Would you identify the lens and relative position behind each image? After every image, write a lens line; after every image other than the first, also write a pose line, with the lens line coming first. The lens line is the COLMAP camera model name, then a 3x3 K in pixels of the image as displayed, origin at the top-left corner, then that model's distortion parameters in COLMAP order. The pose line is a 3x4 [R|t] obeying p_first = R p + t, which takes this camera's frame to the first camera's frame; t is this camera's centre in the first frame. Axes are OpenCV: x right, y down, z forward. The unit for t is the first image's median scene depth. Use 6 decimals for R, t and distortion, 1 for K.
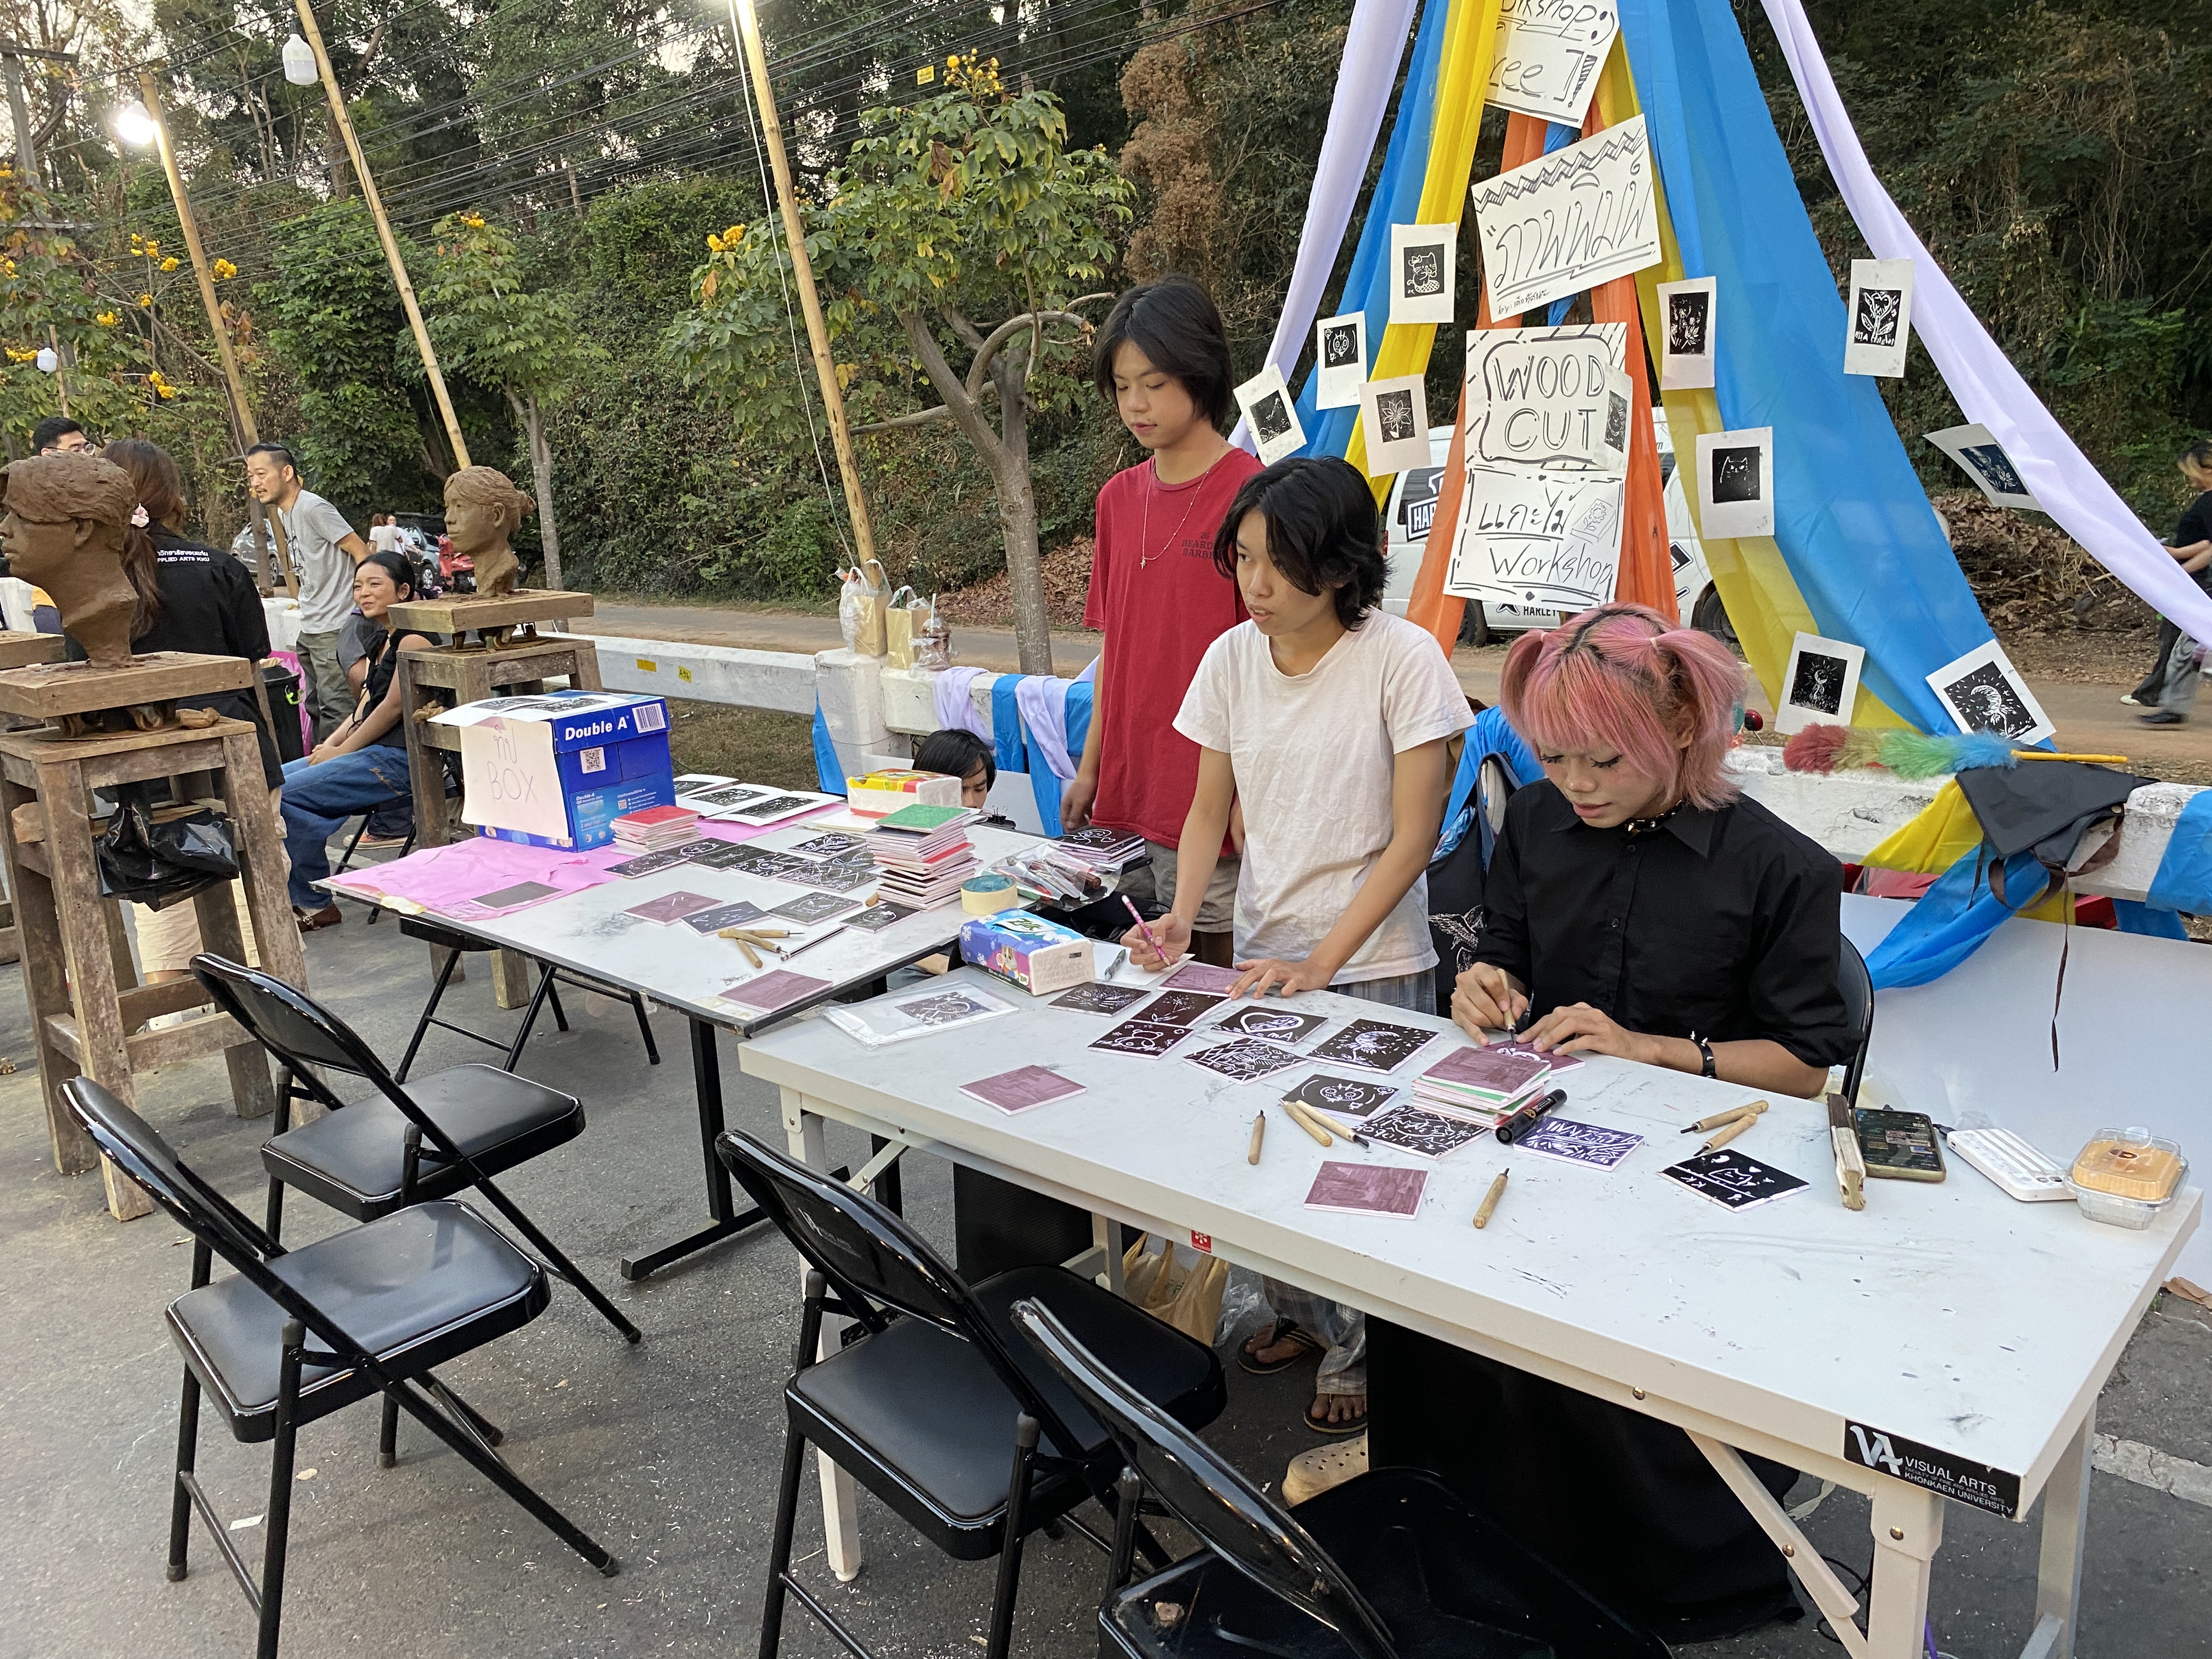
lens RADIAL K [[1655.0, 0, 1131.1], [0, 1655.0, 870.4], [0, 0, 1]] dist [0.014862, -0.022751]
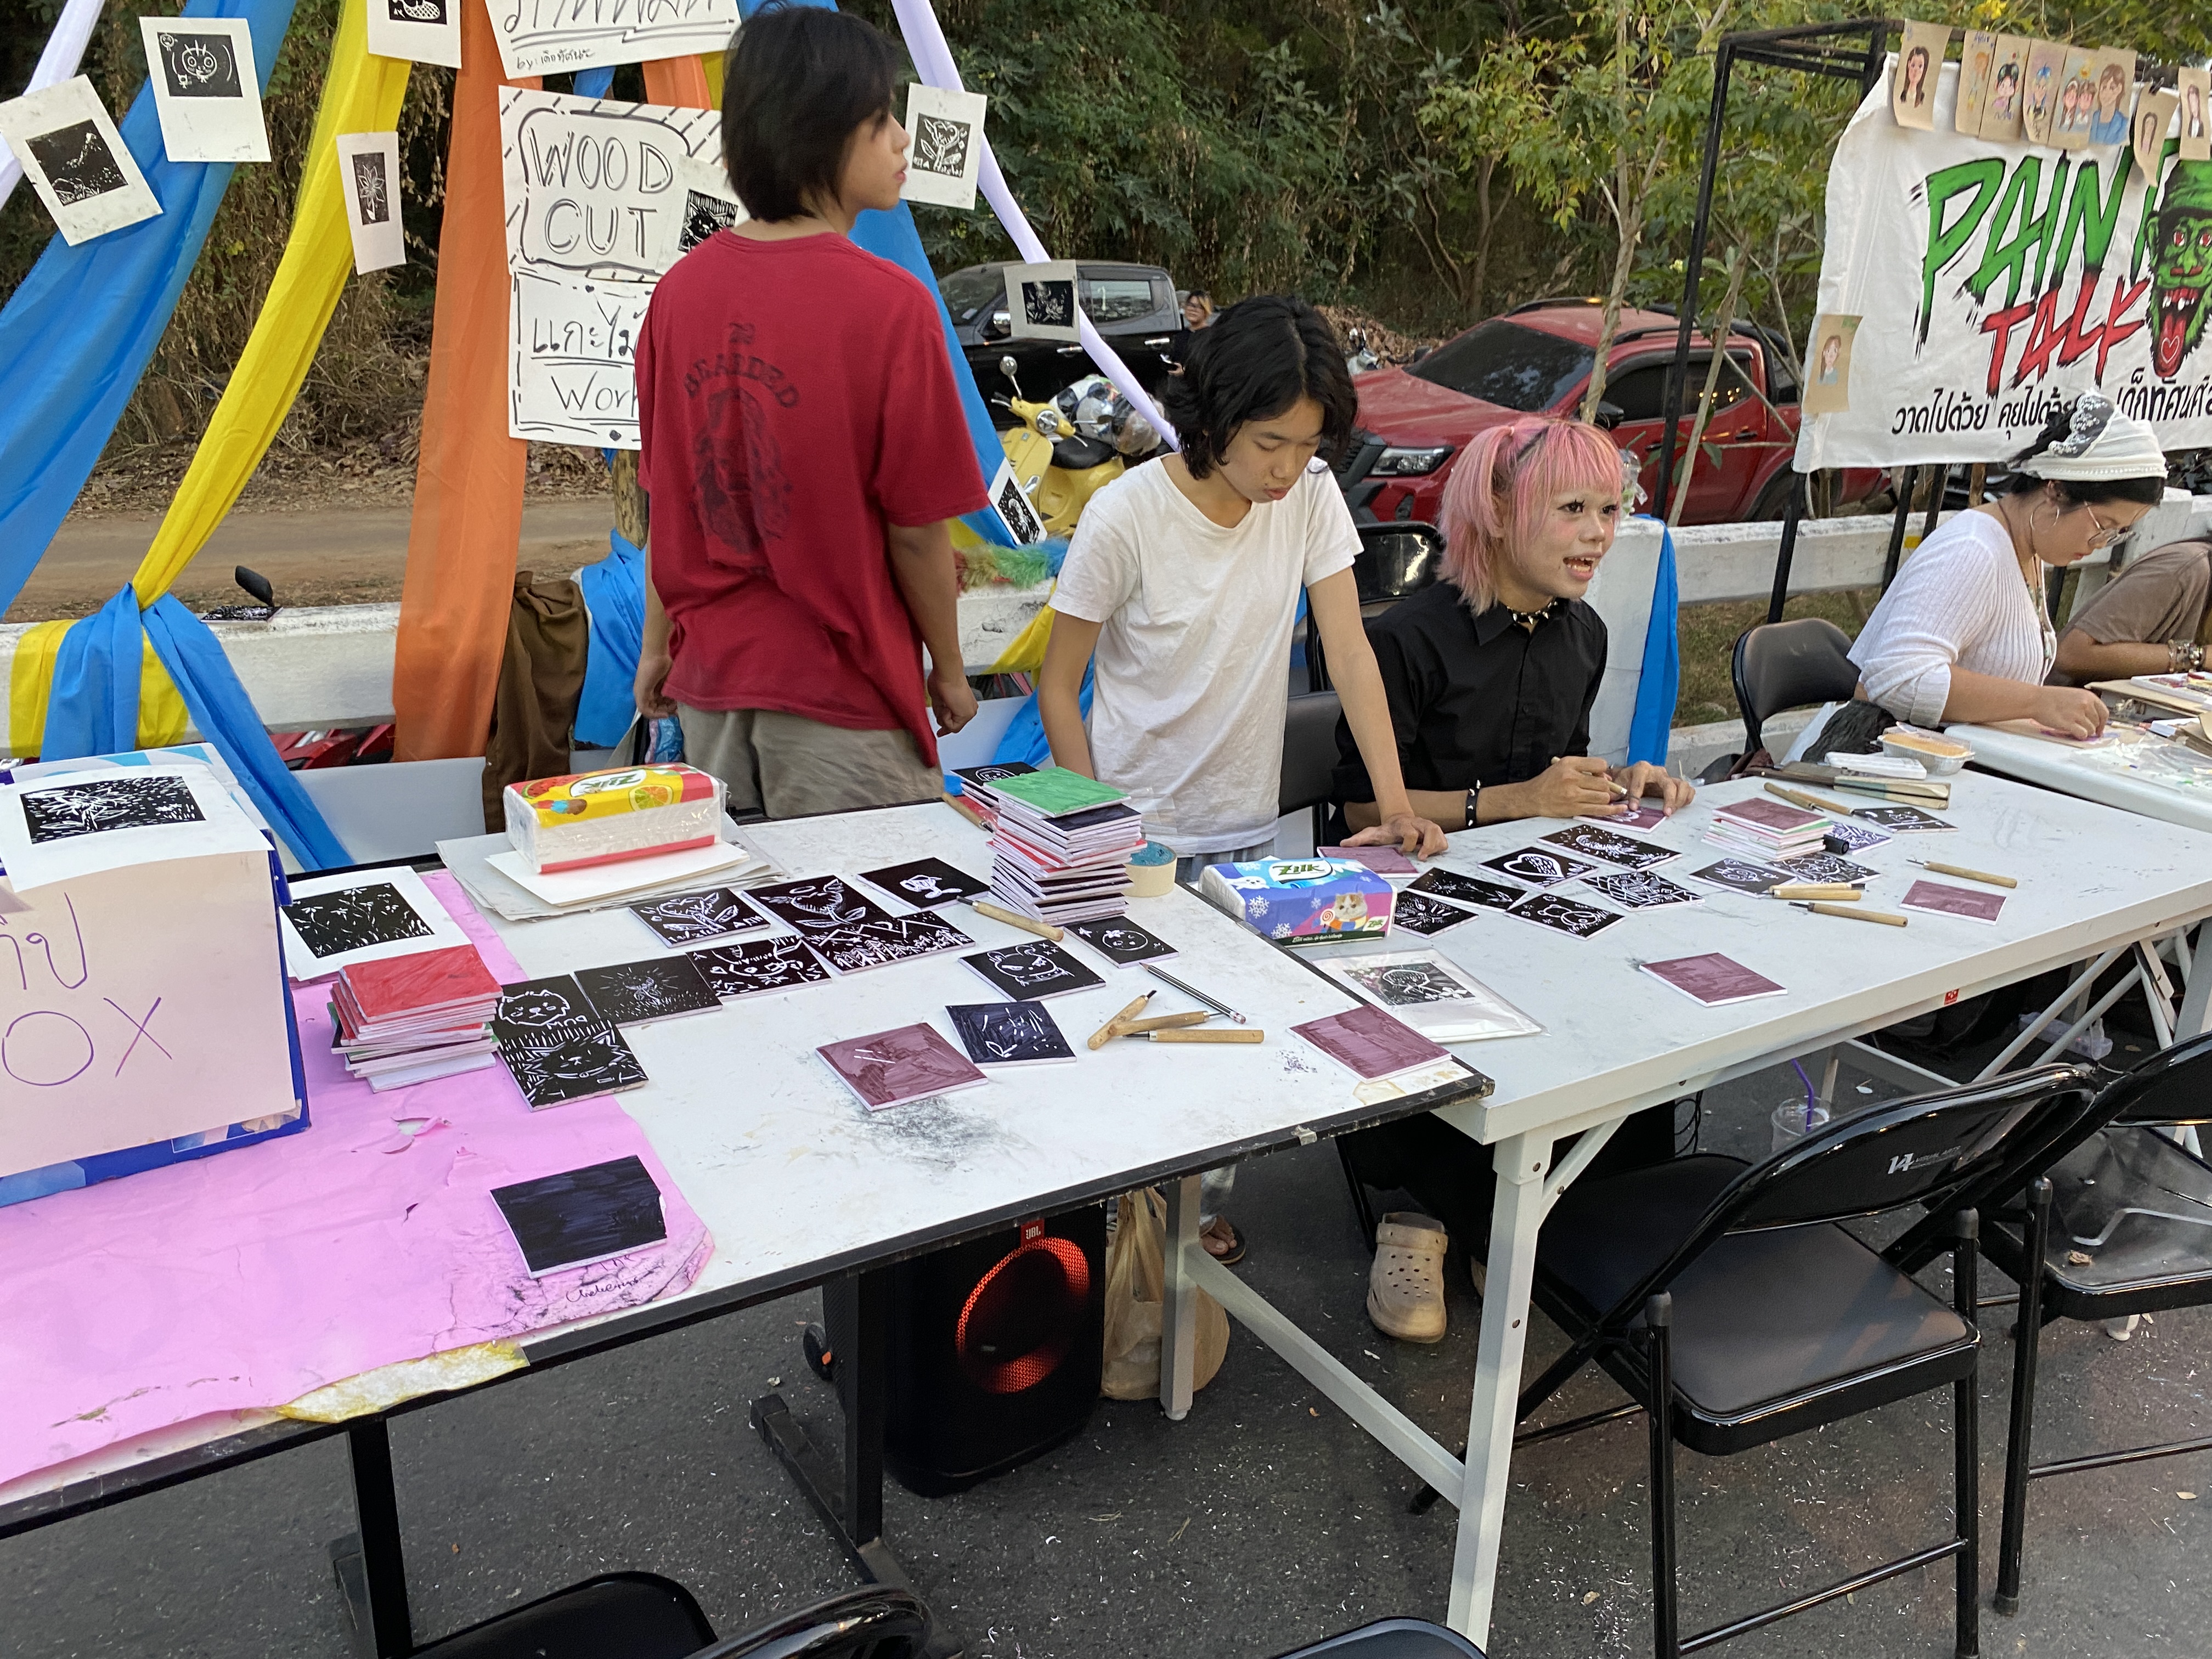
lens RADIAL K [[1655.0, 0, 1108.0], [0, 1655.0, 867.5], [0, 0, 1]] dist [0.014862, -0.022751]
pose [[0.278451, -0.281182, 0.918369, -0.526522], [0.188121, 0.953632, 0.234940, -0.110425], [-0.941847, 0.107345, 0.318436, 0.538615]]
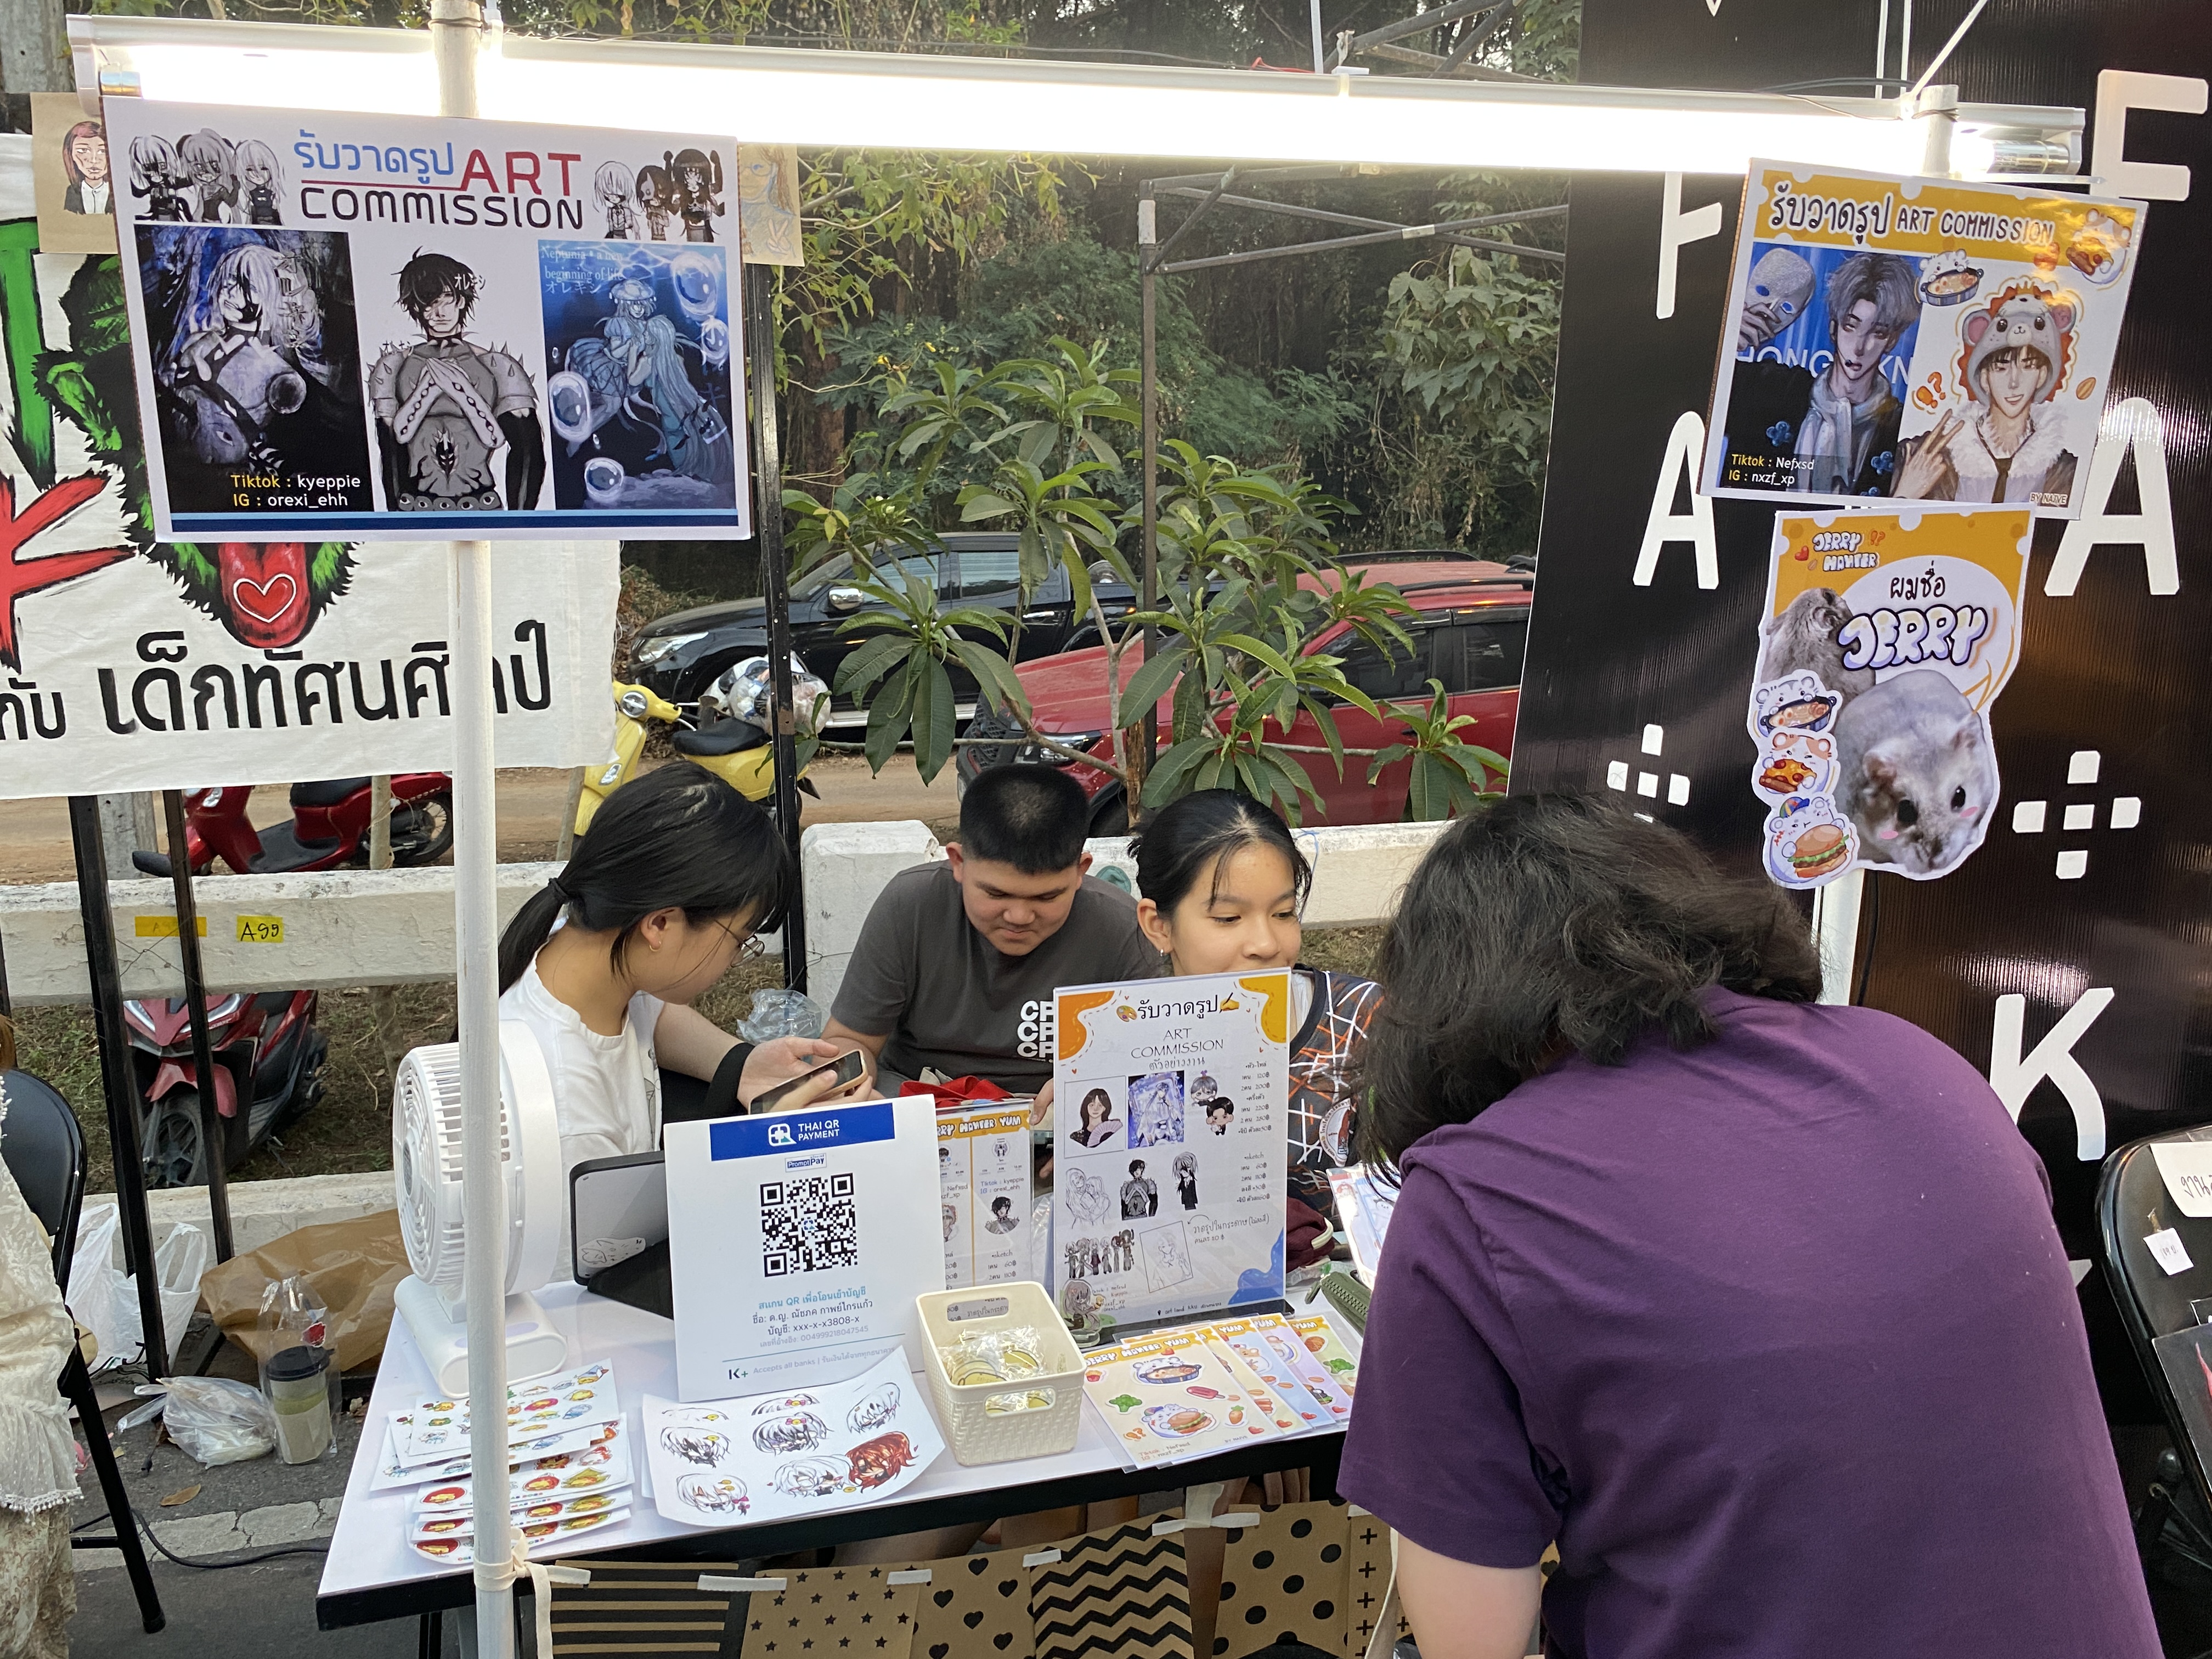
lens RADIAL K [[1655.0, 0, 1102.3], [0, 1655.0, 849.7], [0, 0, 1]] dist [0.014862, -0.022751]
pose [[0.533141, -0.118605, 0.837672, 0.583803], [0.185983, 0.982335, 0.020718, 0.115755], [-0.825331, 0.144747, 0.545781, -0.514373]]
